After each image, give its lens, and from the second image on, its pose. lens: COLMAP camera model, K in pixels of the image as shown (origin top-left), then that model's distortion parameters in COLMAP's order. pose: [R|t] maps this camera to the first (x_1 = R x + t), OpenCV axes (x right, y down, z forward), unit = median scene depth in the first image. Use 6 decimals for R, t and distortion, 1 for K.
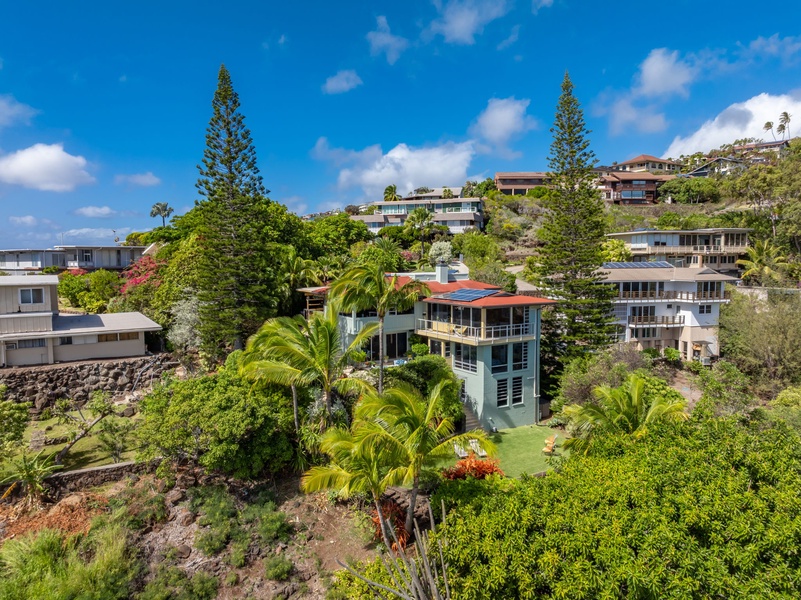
lens RADIAL K [[576.3, 0, 405.7], [0, 576.3, 291.7], [0, 0, 1]] dist [-0.021603, 0.029786]
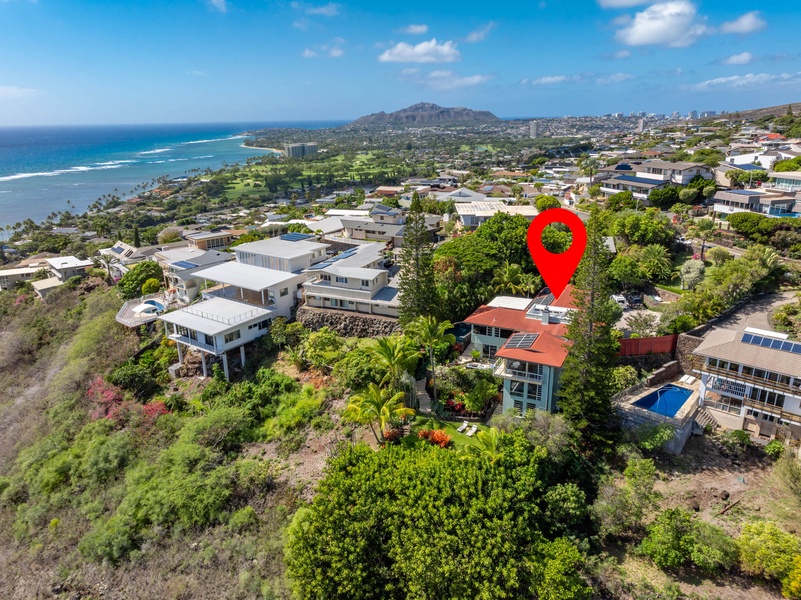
lens RADIAL K [[576.3, 0, 394.7], [0, 576.3, 302.5], [0, 0, 1]] dist [-0.021603, 0.029786]
pose [[0.519844, 0.265730, -0.811881, 1.218909], [-0.037611, 0.956587, 0.289011, -0.556353], [0.853433, -0.119705, 0.507270, -0.052452]]
